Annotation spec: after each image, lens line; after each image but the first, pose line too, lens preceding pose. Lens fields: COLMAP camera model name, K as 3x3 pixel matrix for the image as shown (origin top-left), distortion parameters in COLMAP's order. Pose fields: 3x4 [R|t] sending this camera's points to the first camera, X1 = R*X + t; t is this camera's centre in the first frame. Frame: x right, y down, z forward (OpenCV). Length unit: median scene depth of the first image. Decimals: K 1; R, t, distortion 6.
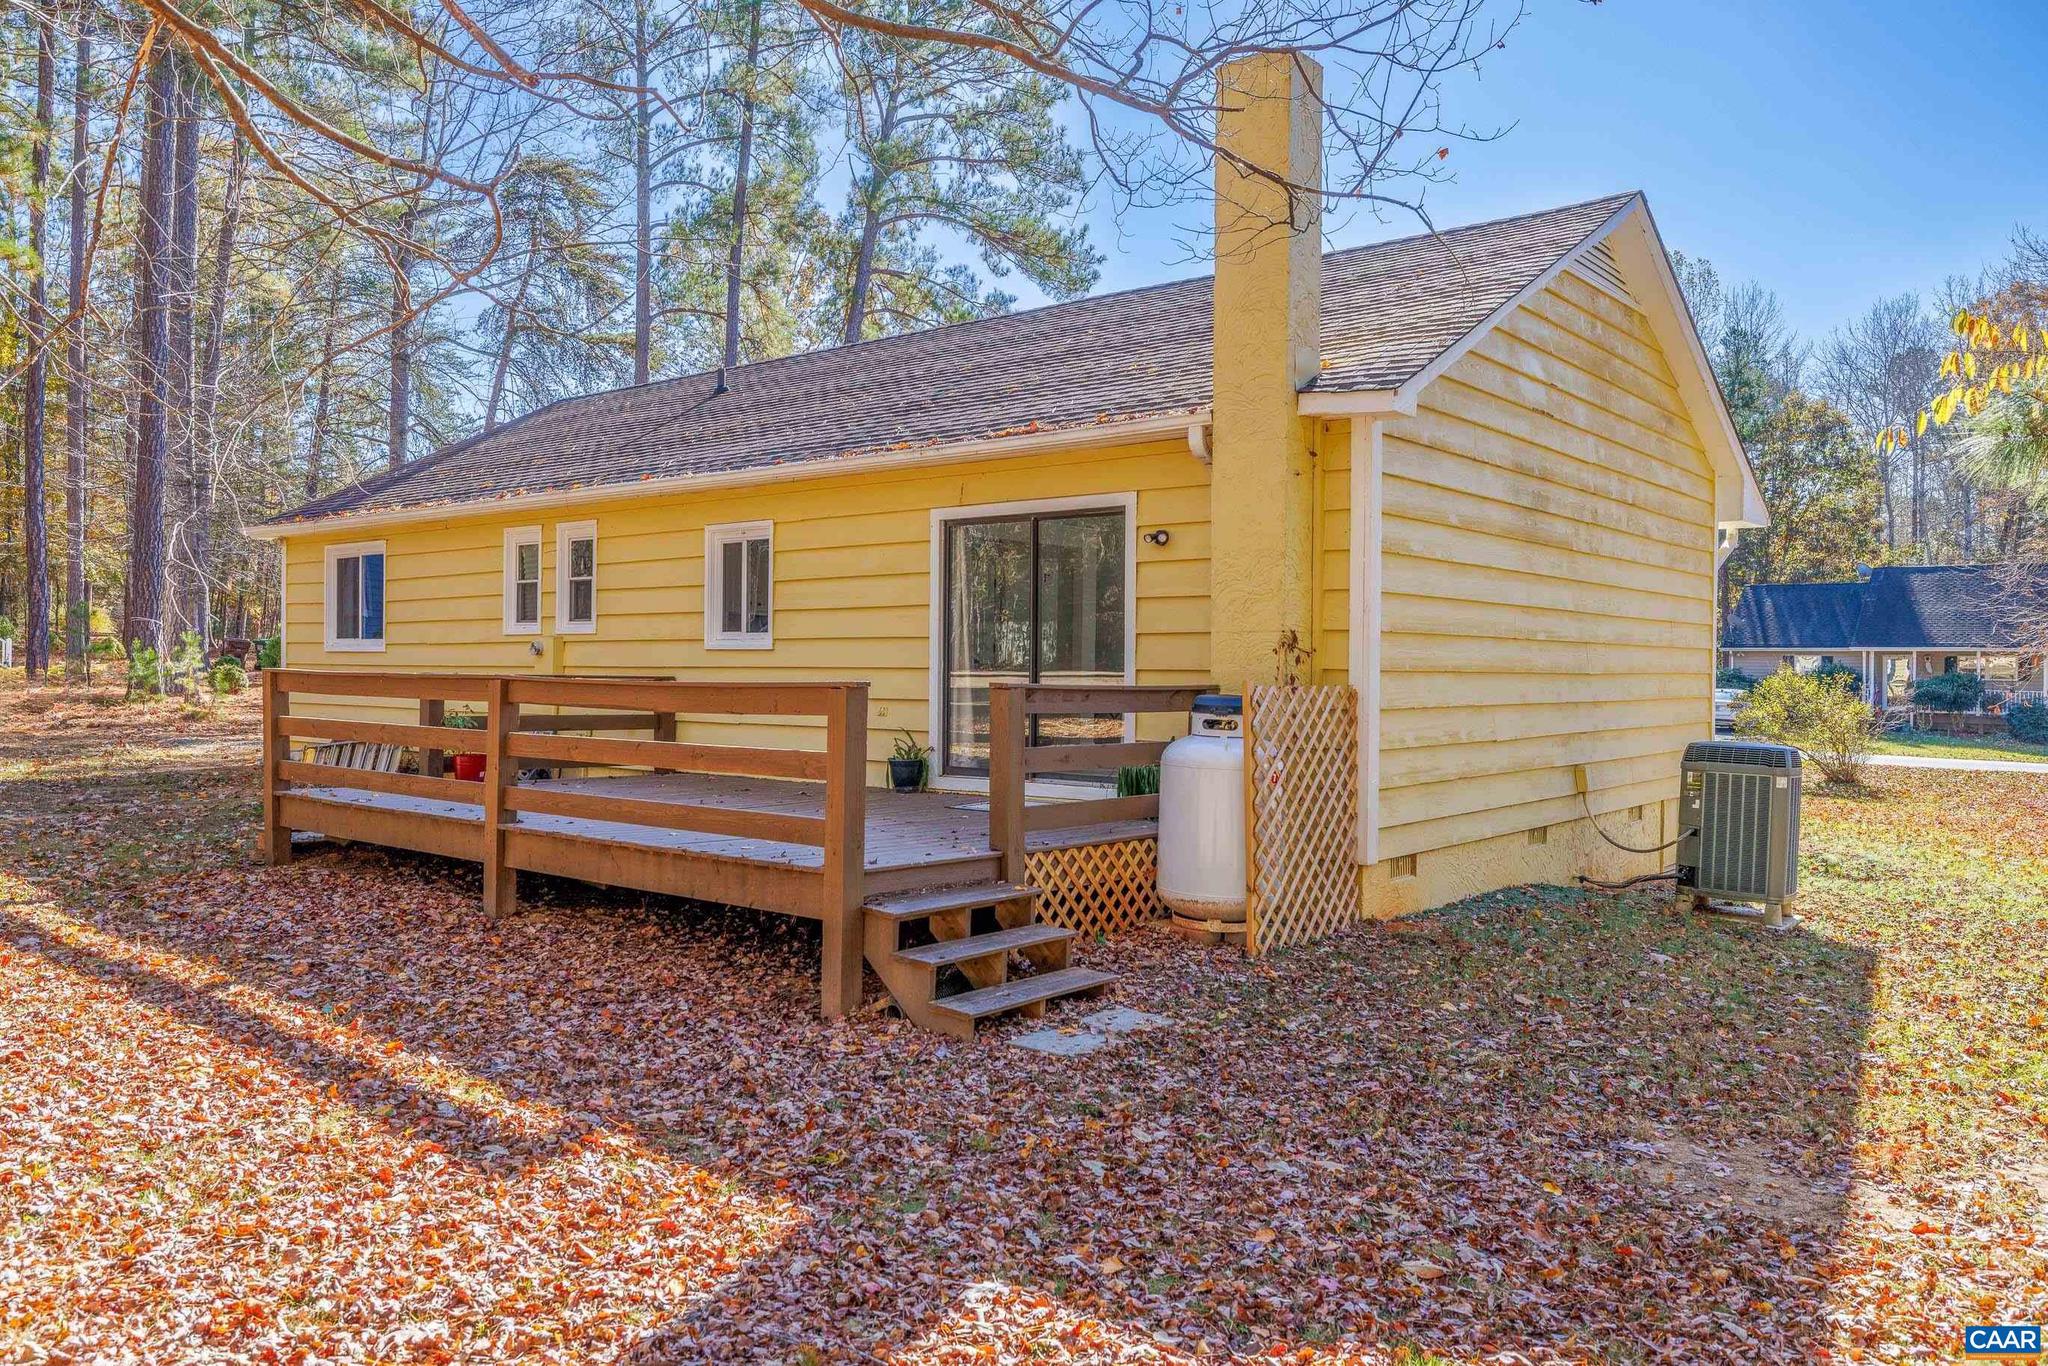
lens RADIAL K [[1465.2, 0, 1024.0], [0, 1465.2, 683.0], [0, 0, 1]] dist [-0.000192, -0.000188]
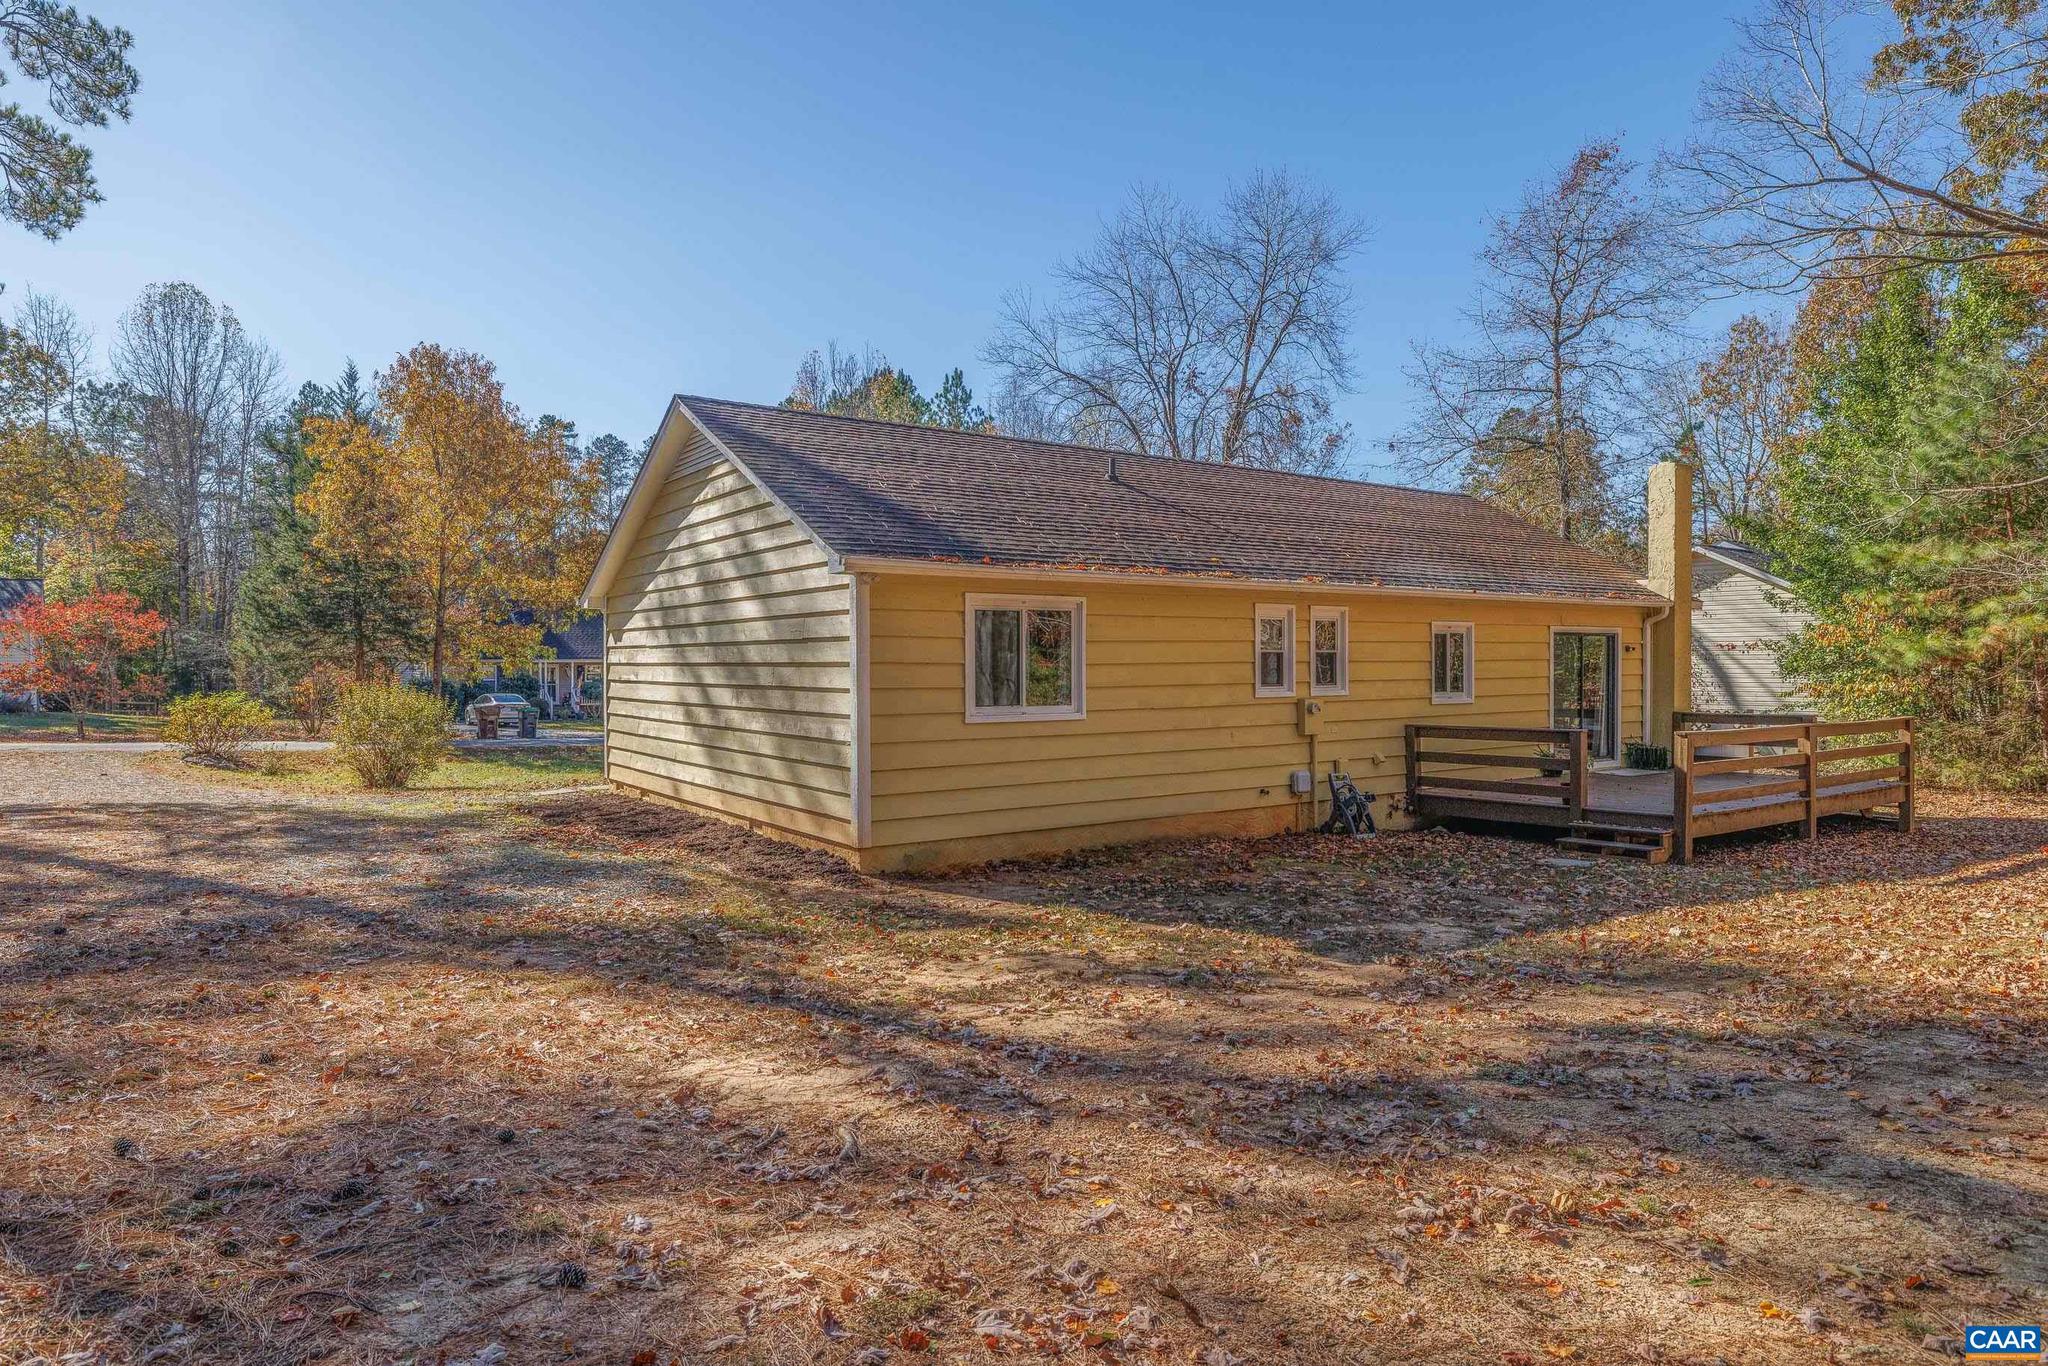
lens RADIAL K [[1191.2, 0, 1024.0], [0, 1191.2, 683.0], [0, 0, 1]] dist [0.000153, -0.000838]
pose [[0.266671, -0.024800, 0.963468, -1.499512], [0.016424, 0.999641, 0.021185, -0.077229], [-0.963648, 0.010174, 0.266983, 1.082353]]
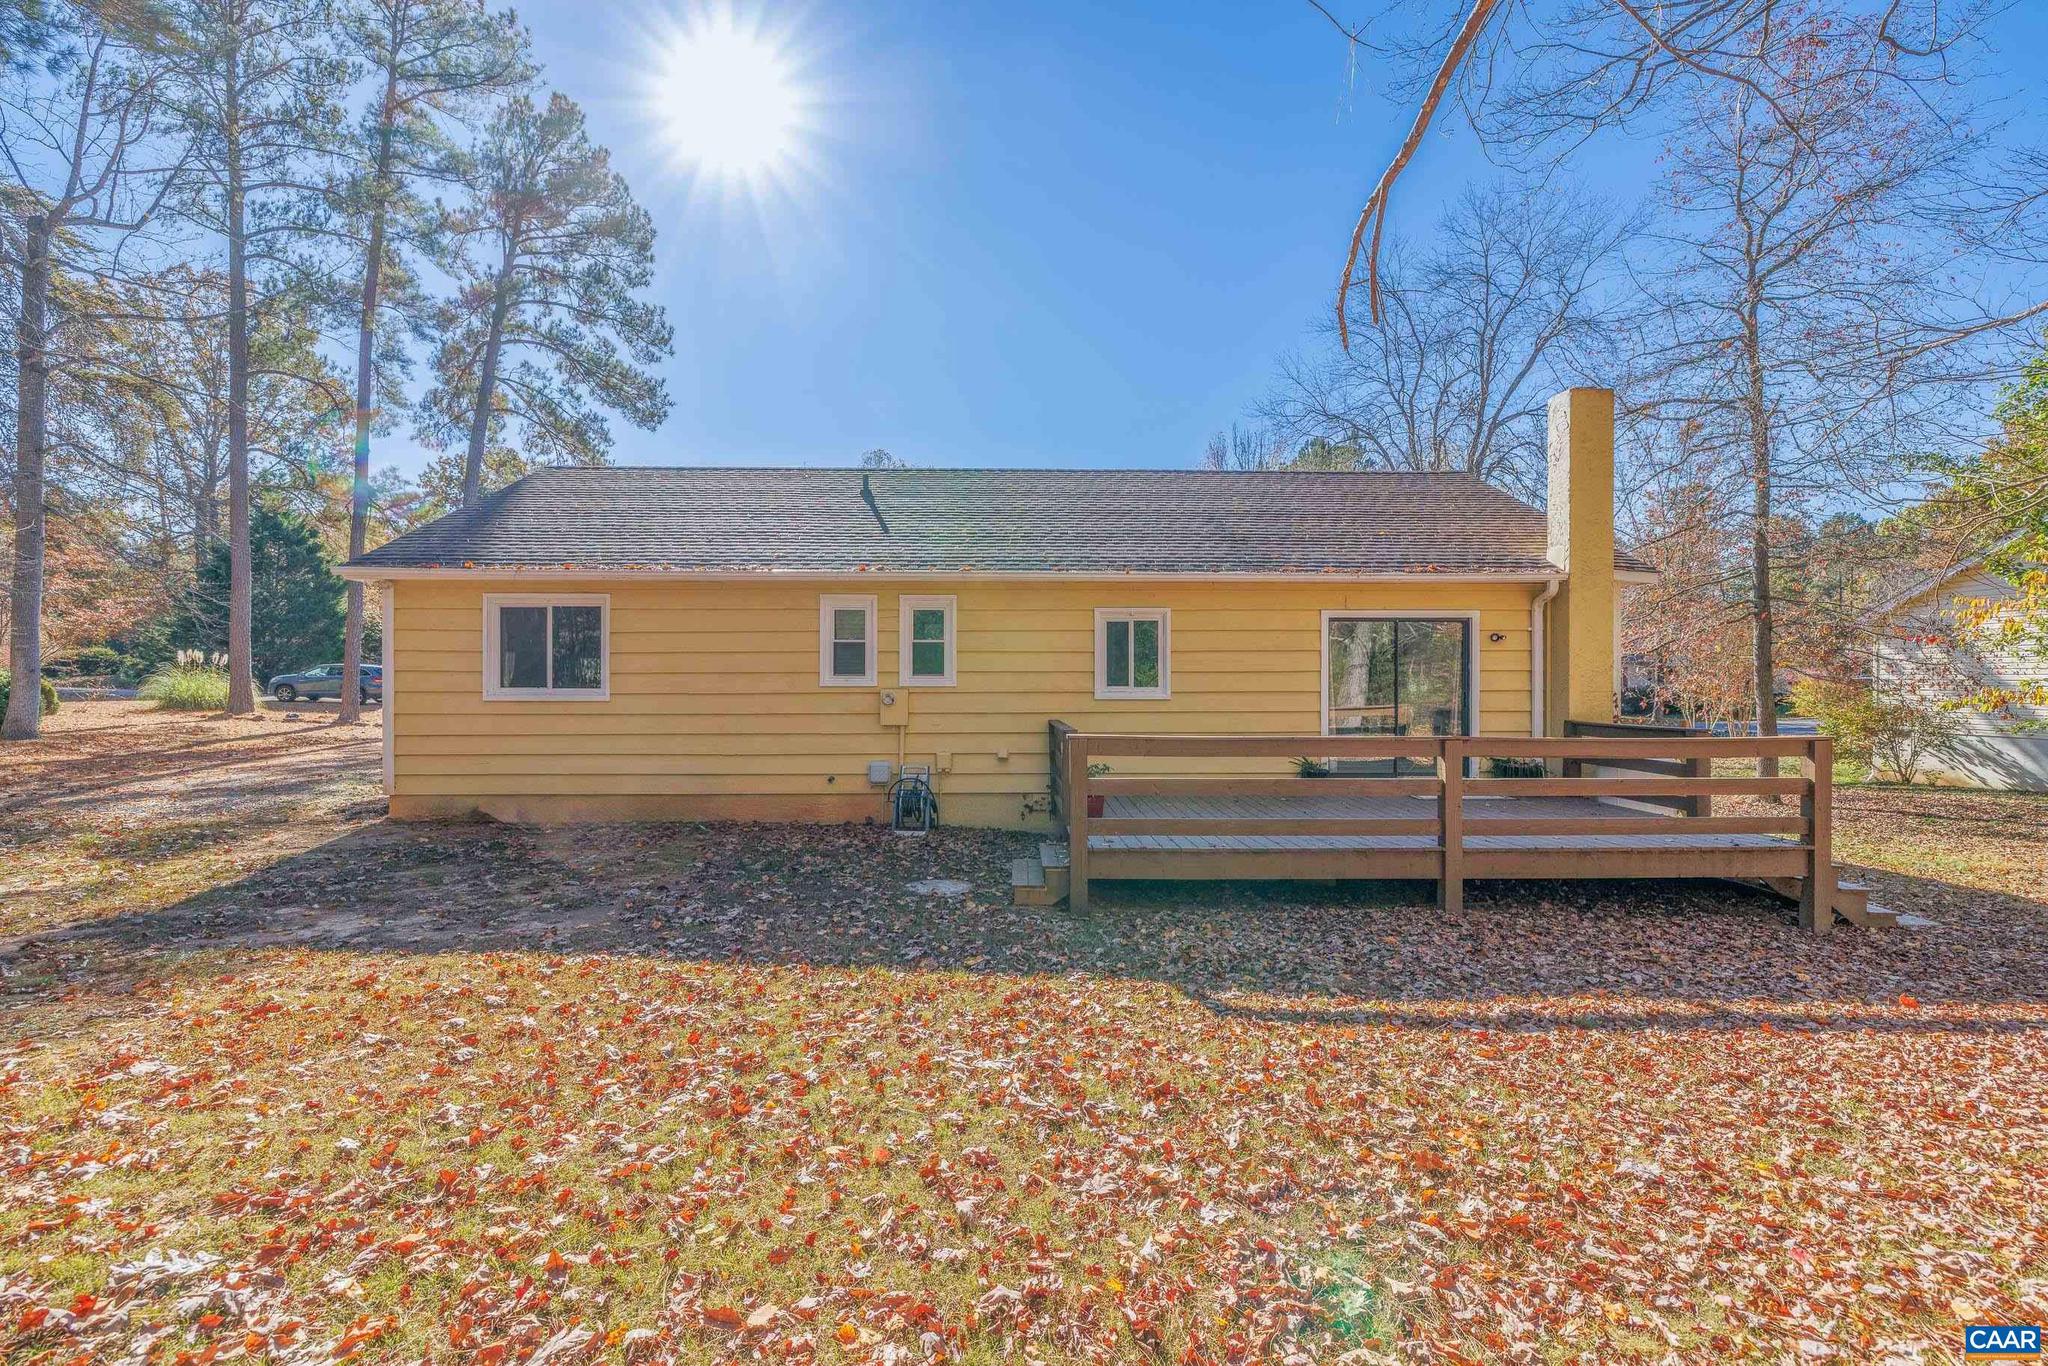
lens RADIAL K [[849.3, 0, 1024.0], [0, 849.3, 683.0], [0, 0, 1]] dist [0.000254, 0.000452]
pose [[0.753042, -0.013807, 0.657827, -0.787422], [0.013008, 0.999897, 0.006096, -0.043615], [-0.657844, 0.003967, 0.753144, 0.456083]]
